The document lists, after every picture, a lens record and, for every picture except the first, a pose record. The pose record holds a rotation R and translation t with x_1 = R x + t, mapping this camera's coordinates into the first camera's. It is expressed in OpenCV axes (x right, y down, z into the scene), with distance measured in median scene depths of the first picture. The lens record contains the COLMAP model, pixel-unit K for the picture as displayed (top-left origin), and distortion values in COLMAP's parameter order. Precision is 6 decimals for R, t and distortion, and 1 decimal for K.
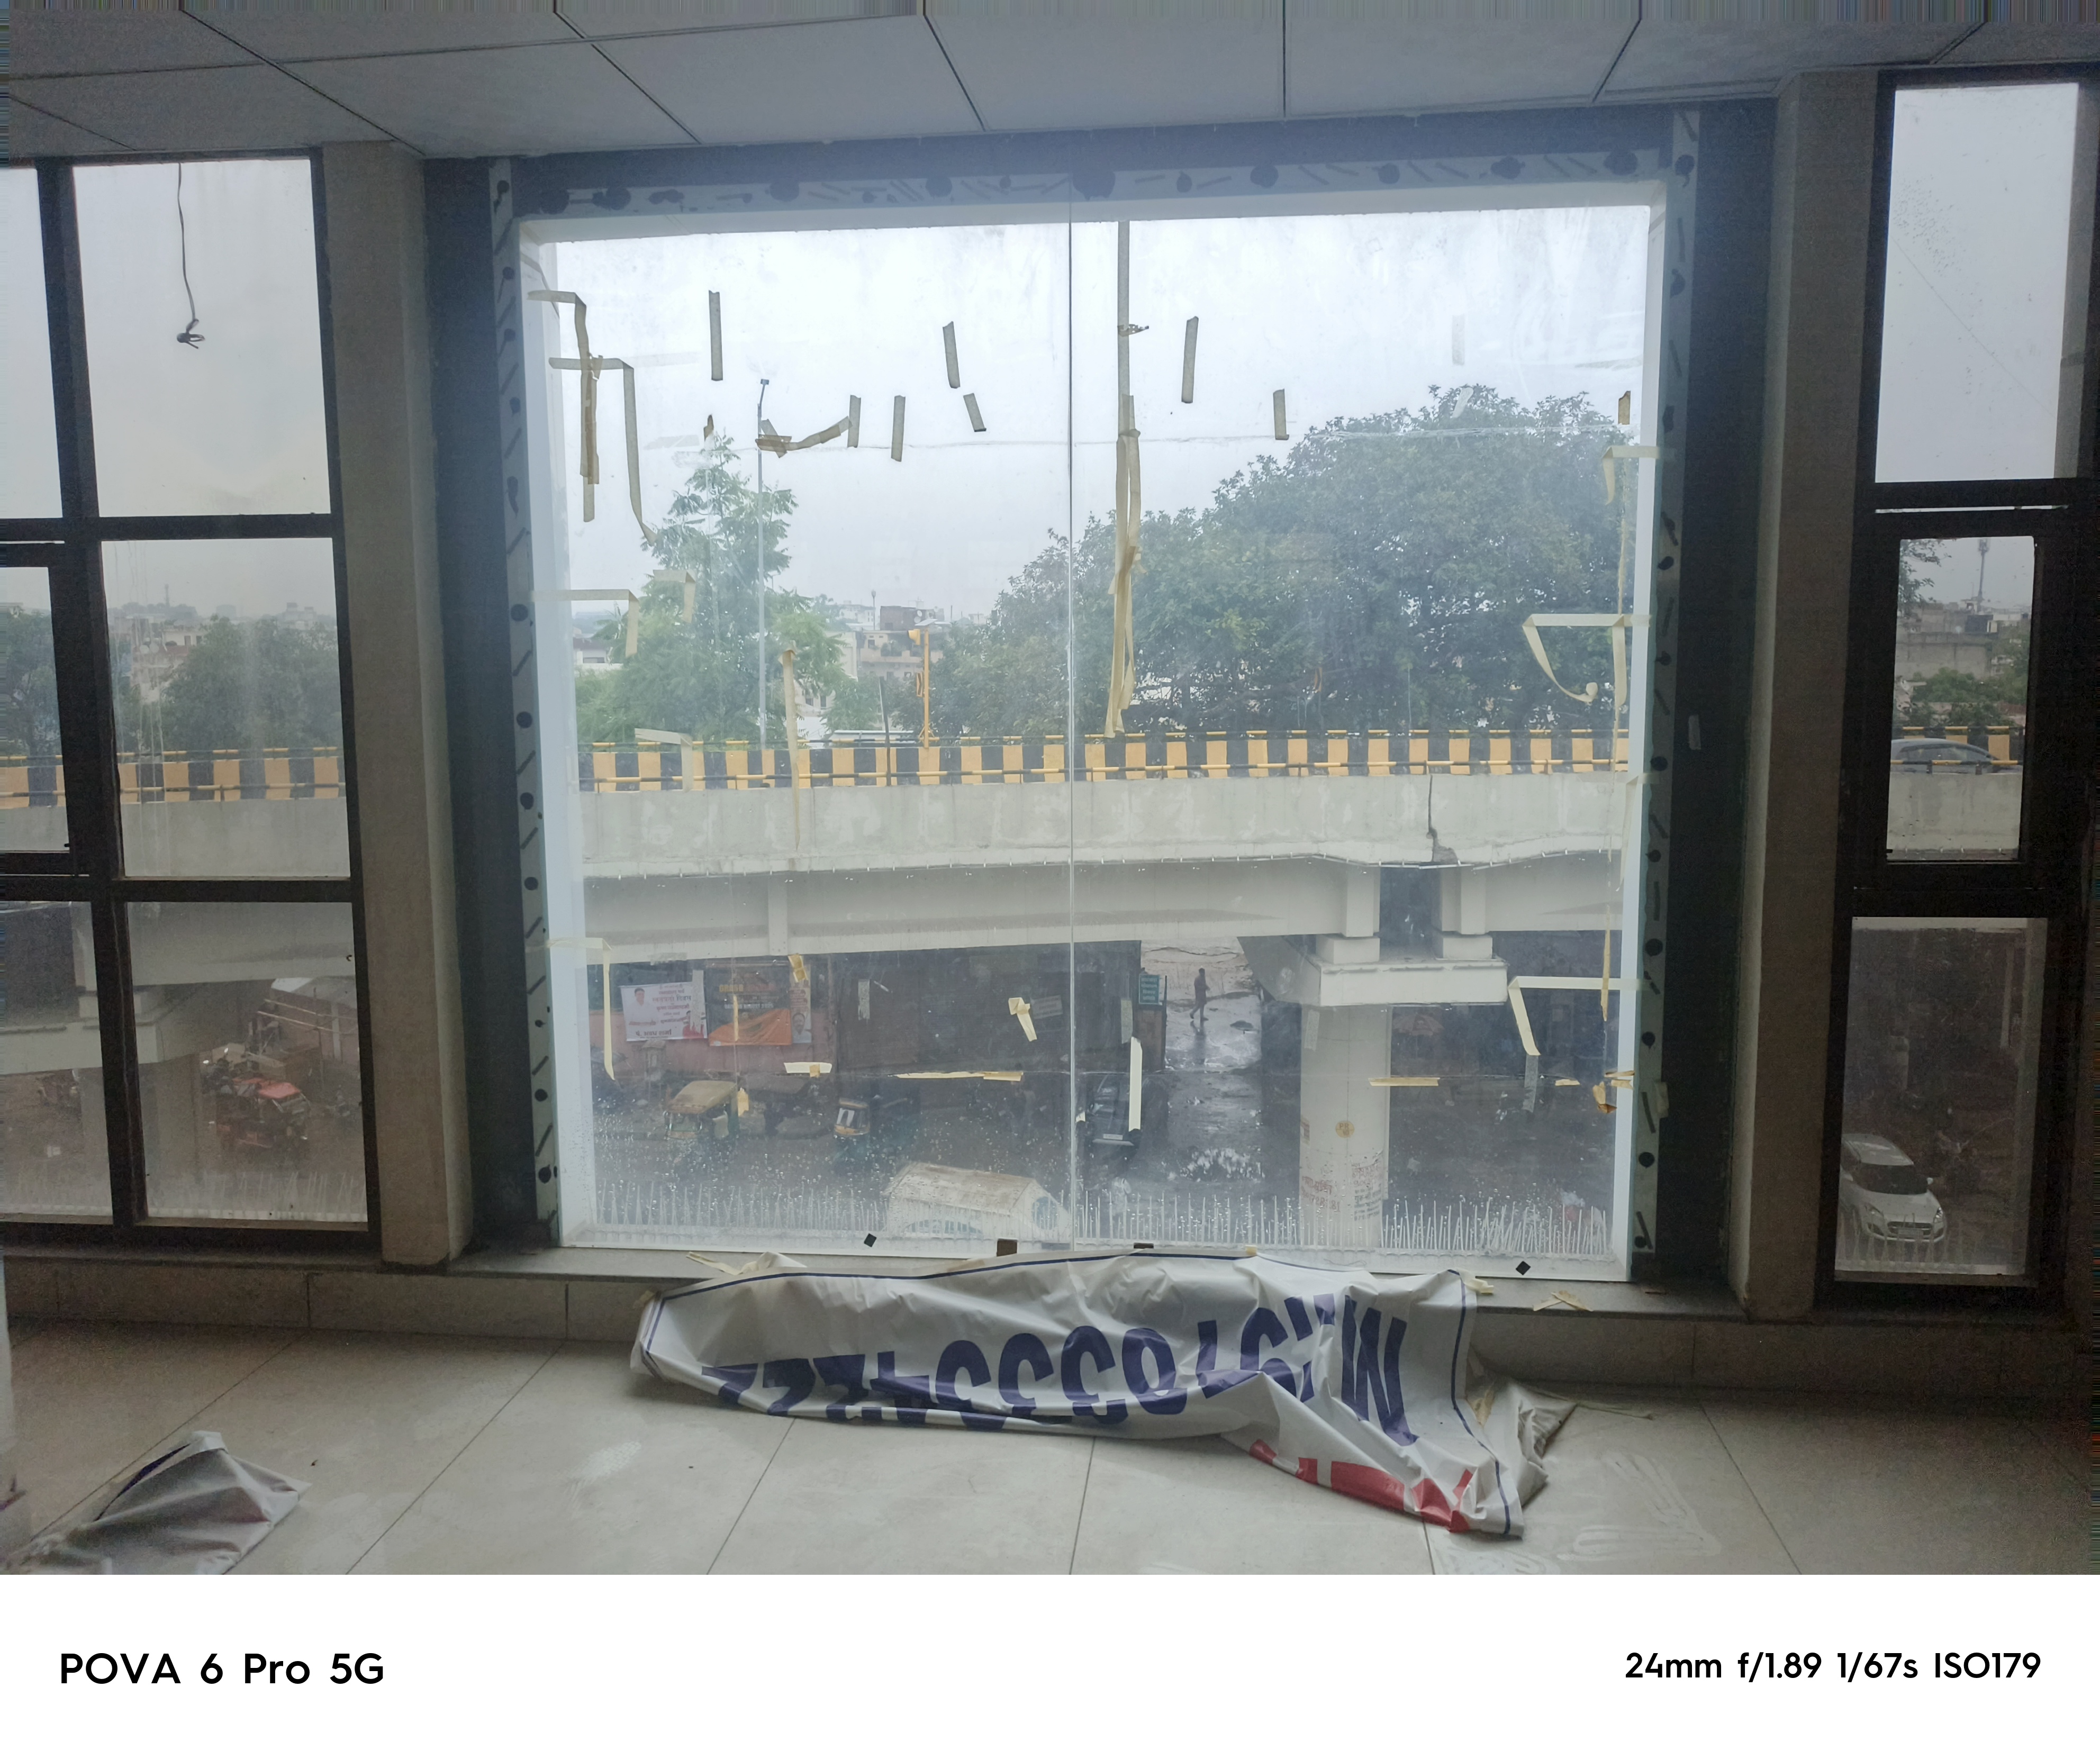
lens RADIAL K [[1523.3, 0, 1040.6], [0, 1523.3, 801.3], [0, 0, 1]] dist [0.036296, -0.028775]
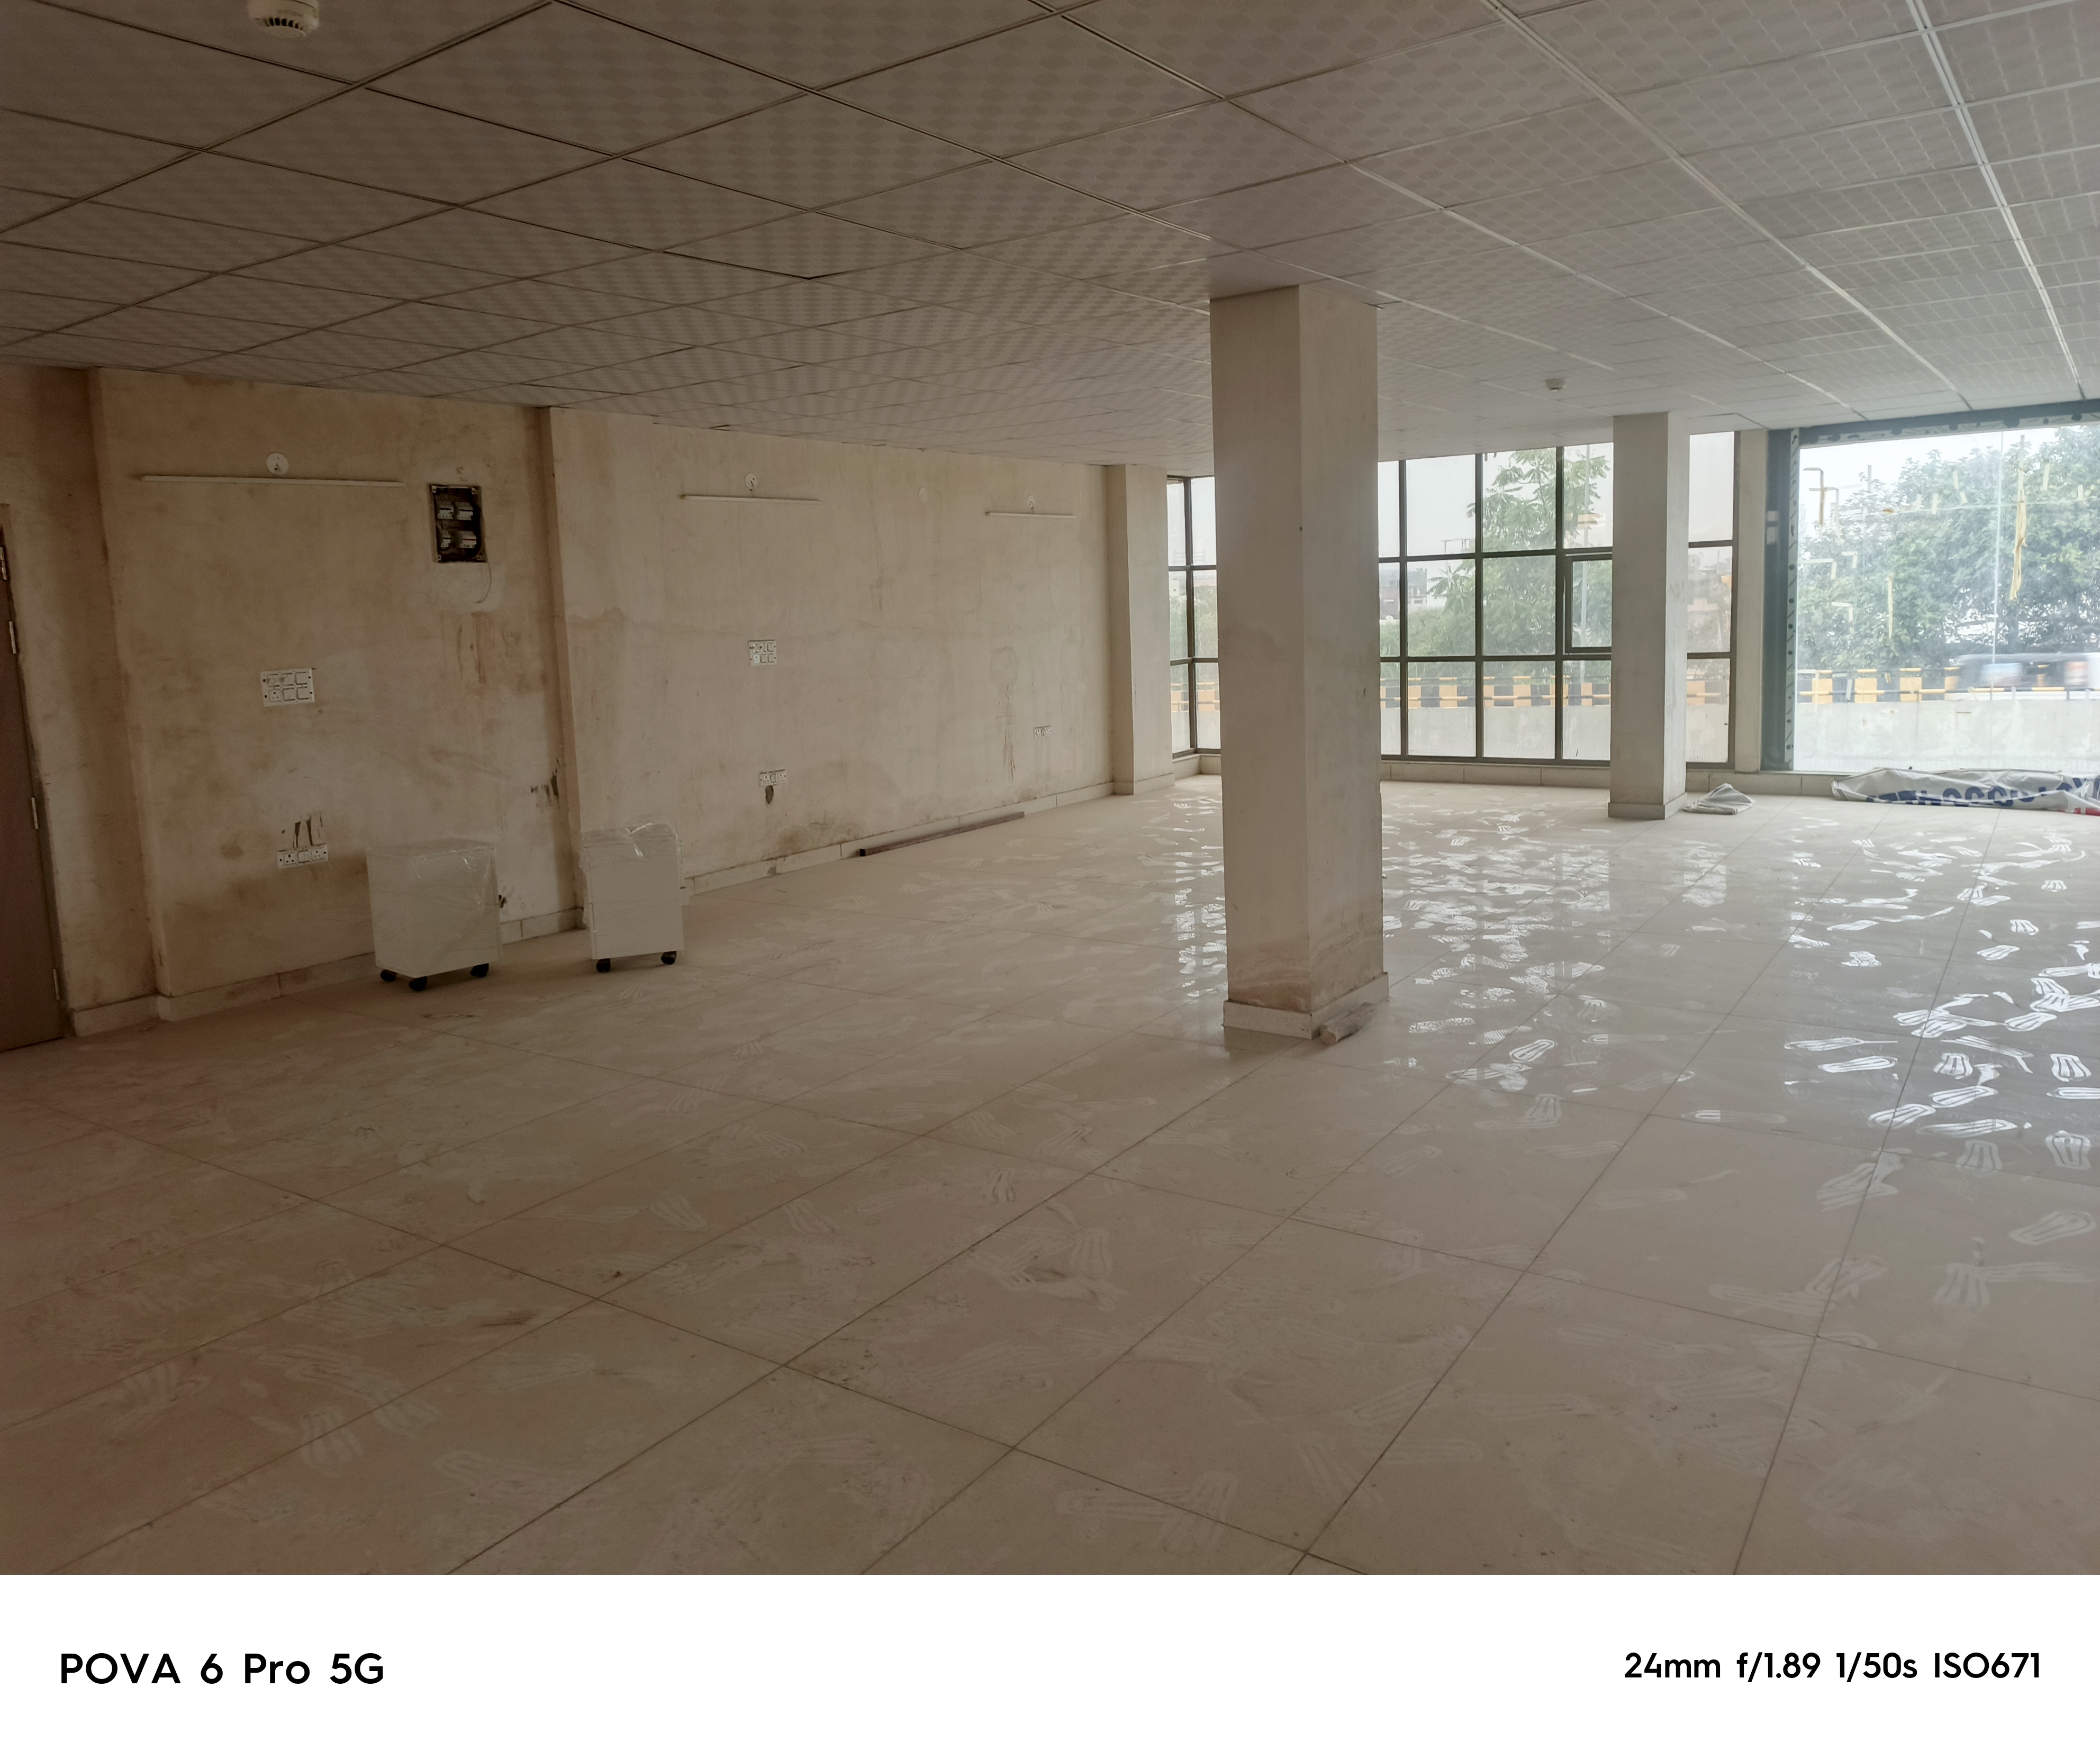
lens RADIAL K [[1523.3, 0, 1033.7], [0, 1523.3, 783.0], [0, 0, 1]] dist [0.036296, -0.028775]
pose [[0.892802, 0.025256, -0.449741, -0.300680], [-0.018242, 0.999635, 0.019924, 0.294251], [0.450080, -0.009585, 0.892937, -2.595269]]
